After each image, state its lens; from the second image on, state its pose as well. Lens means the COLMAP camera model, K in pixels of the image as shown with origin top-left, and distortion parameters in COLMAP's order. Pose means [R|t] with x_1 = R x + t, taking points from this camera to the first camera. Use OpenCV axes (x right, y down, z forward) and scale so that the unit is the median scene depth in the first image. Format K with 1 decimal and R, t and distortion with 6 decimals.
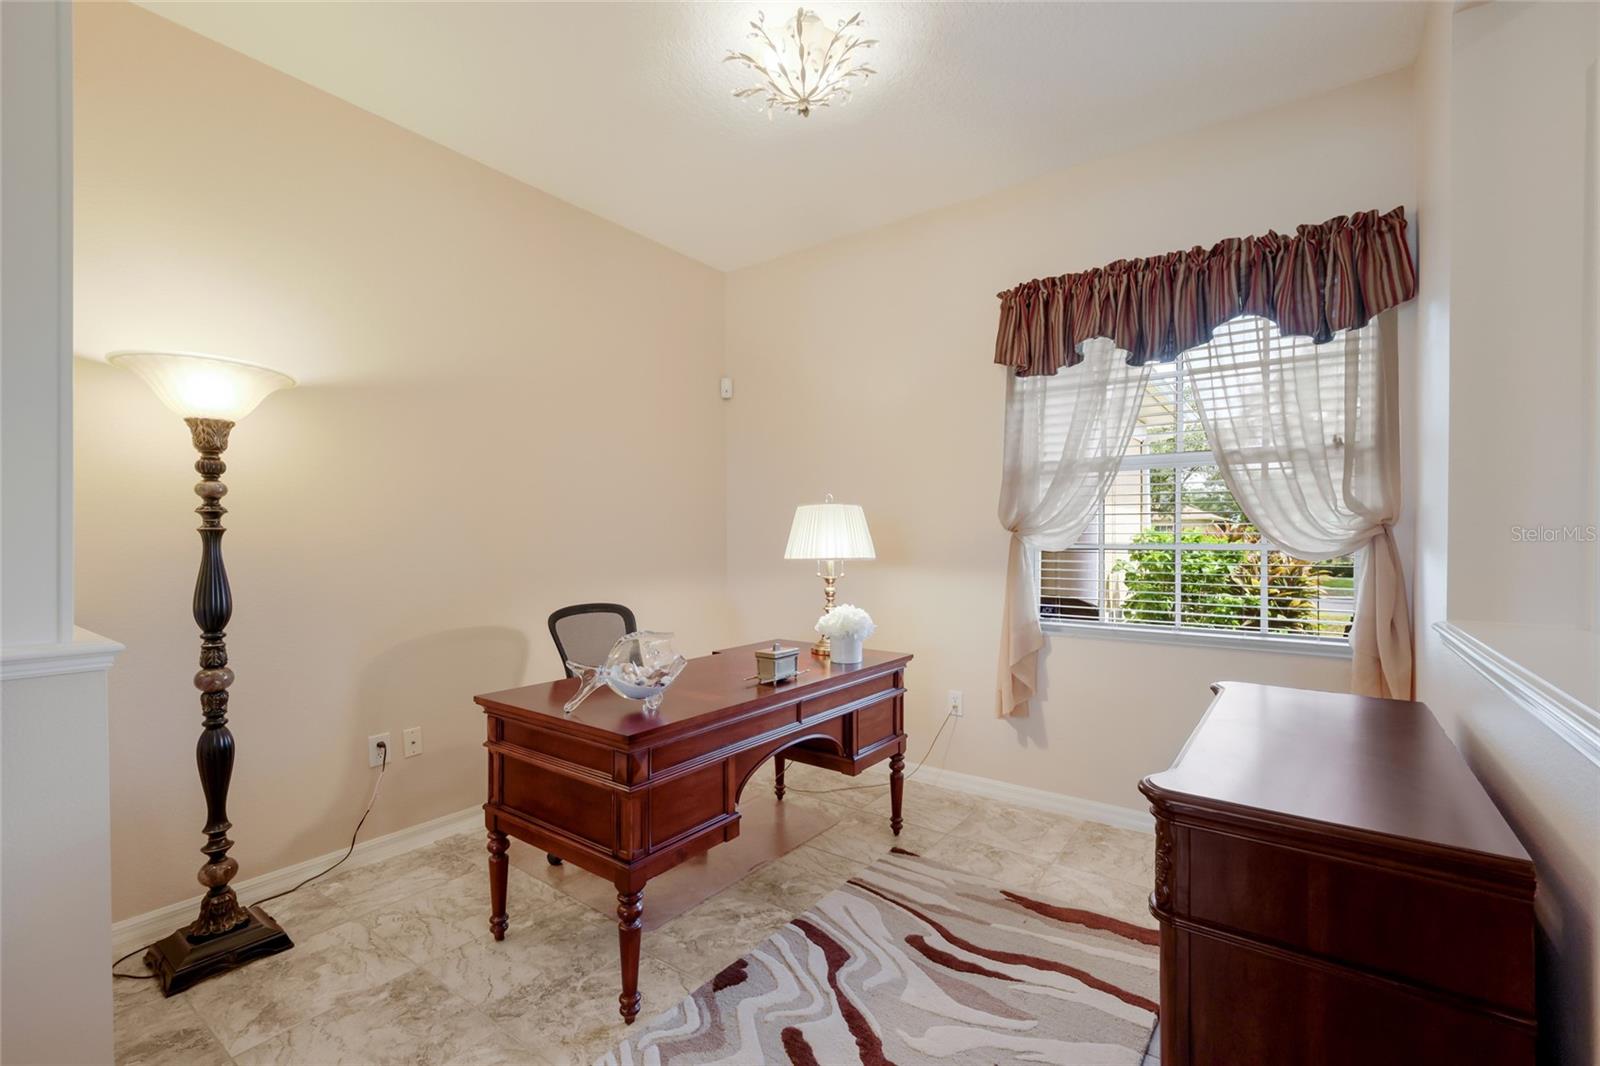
lens RADIAL K [[705.3, 0, 793.2], [0, 705.3, 544.1], [0, 0, 1]] dist [0.006345, 0.000612]
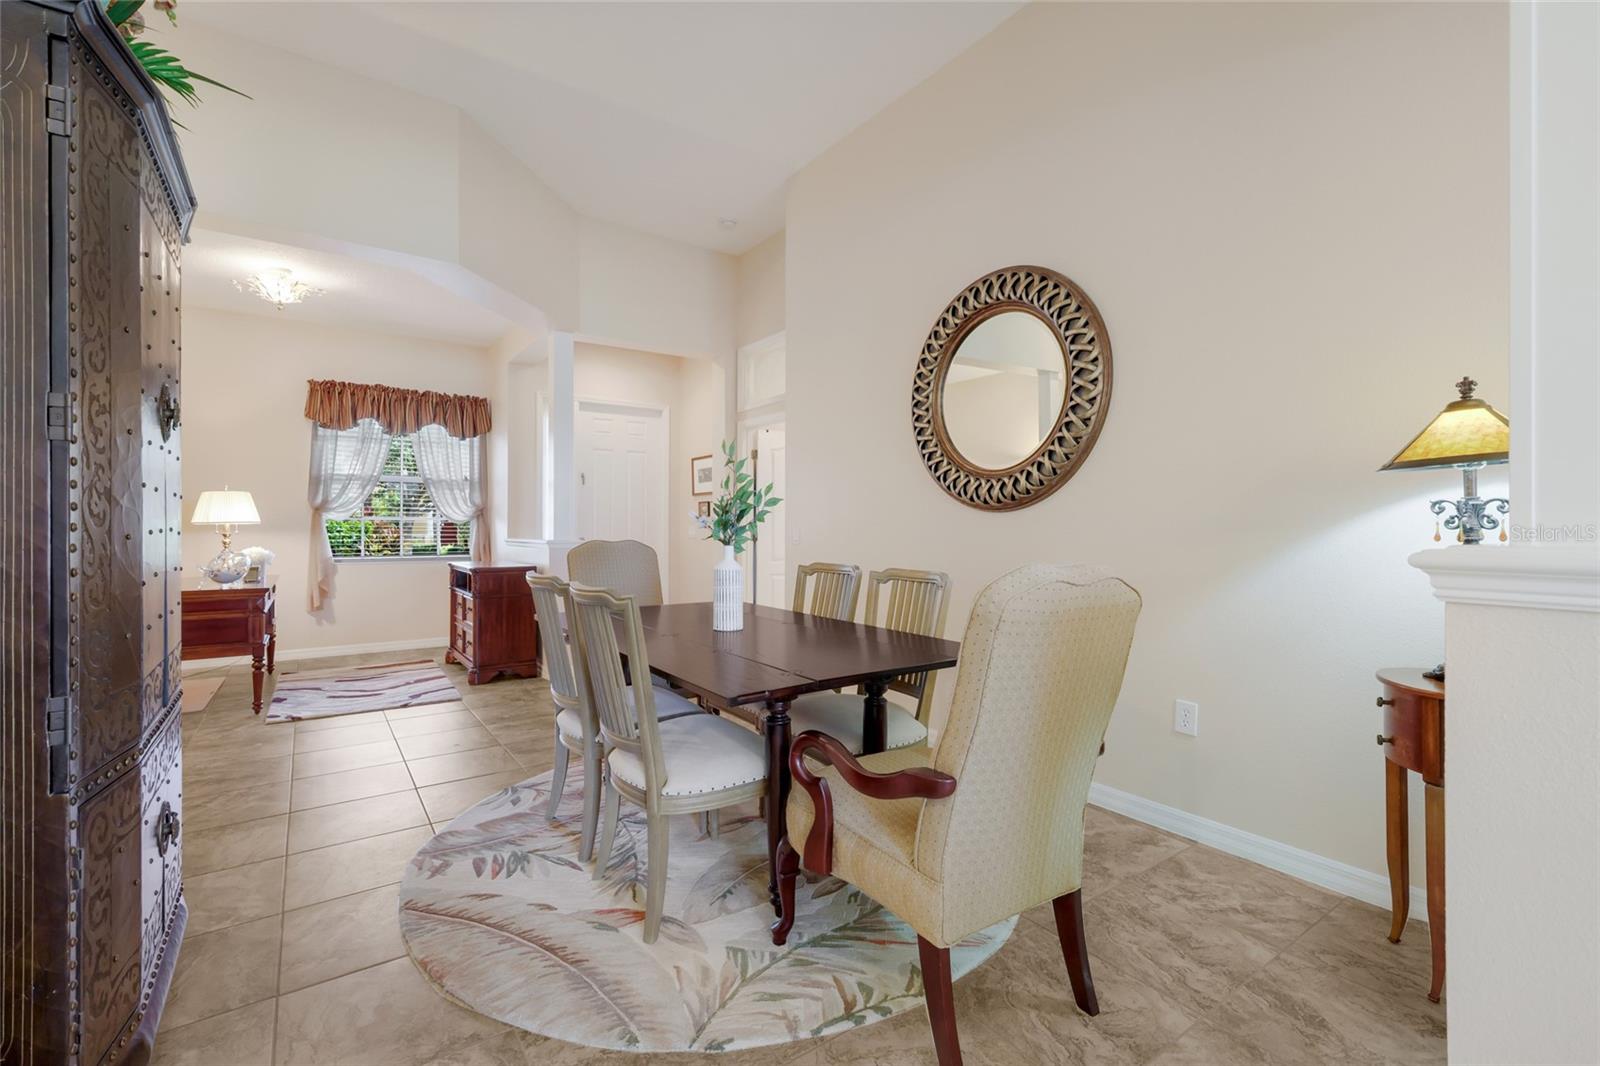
lens RADIAL K [[705.3, 0, 802.0], [0, 705.3, 527.9], [0, 0, 1]] dist [0.006345, 0.000612]
pose [[0.320448, 0.001665, 0.947265, -1.440439], [0.003477, 0.999990, -0.002933, 0.054892], [-0.947260, 0.004233, 0.320439, -1.115153]]
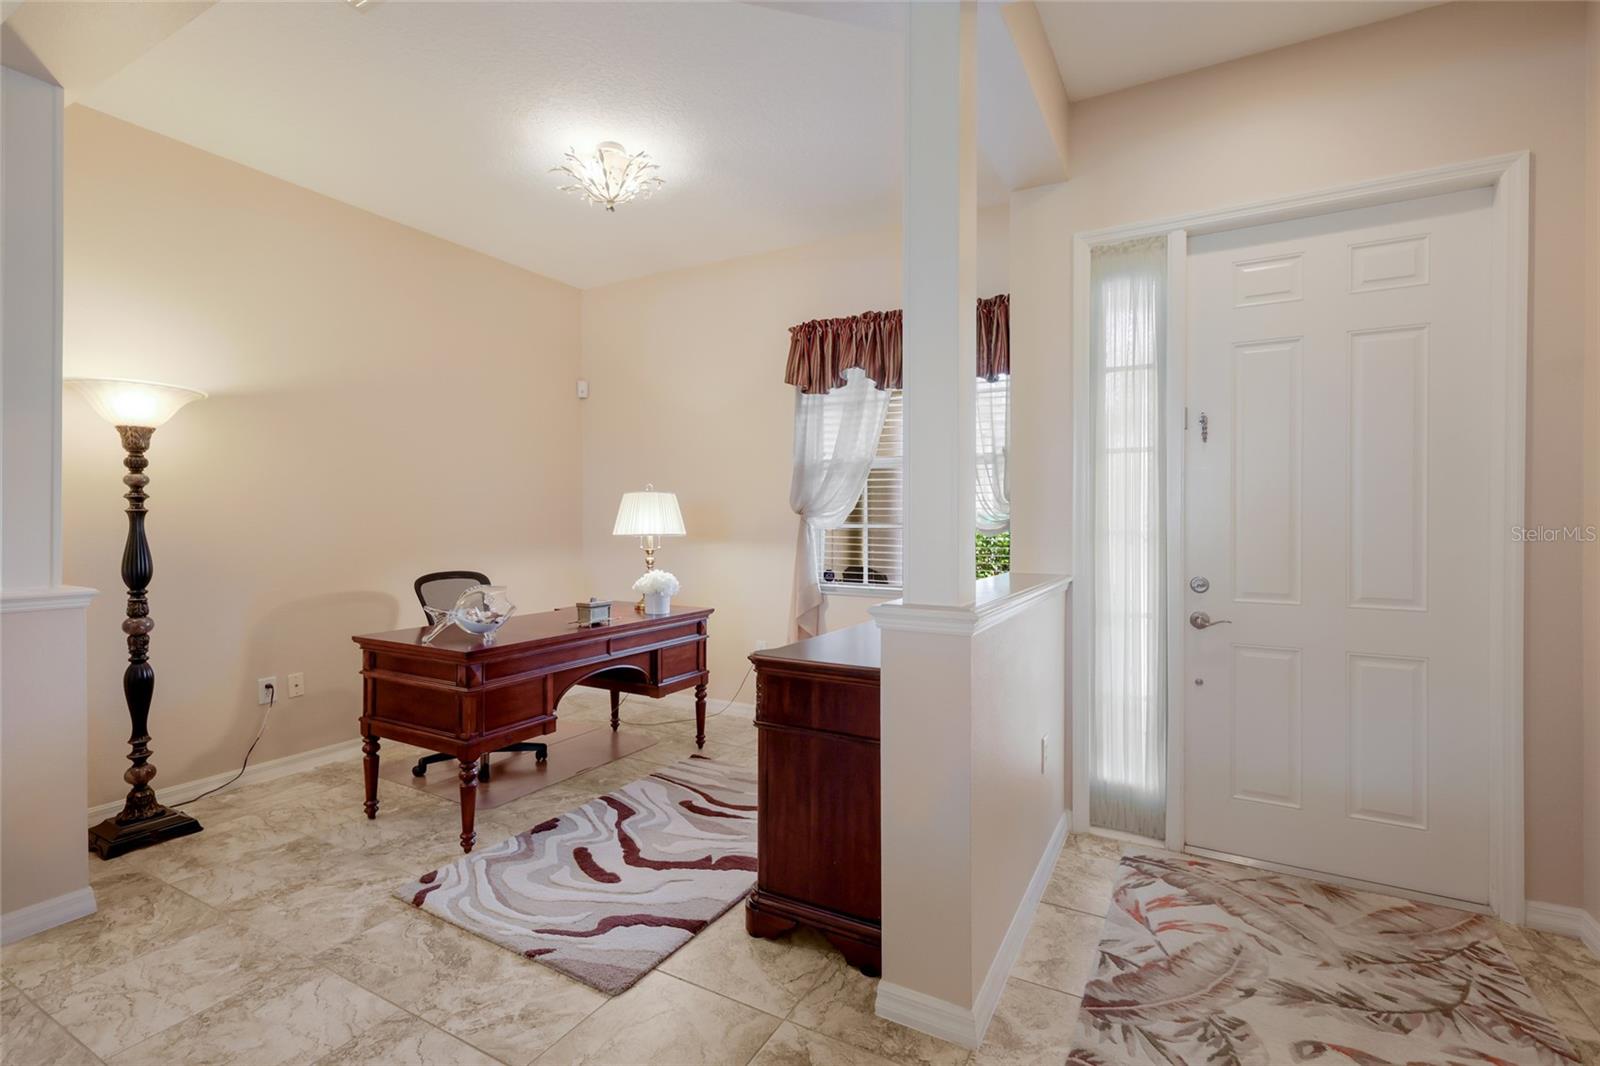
lens RADIAL K [[728.0, 0, 792.2], [0, 728.0, 521.7], [0, 0, 1]] dist [0.010206, 0.000636]
pose [[0.991908, 0.002107, 0.126937, 0.178376], [-0.001496, 0.999987, -0.004907, 0.004012], [-0.126946, 0.004677, 0.991899, -0.431703]]
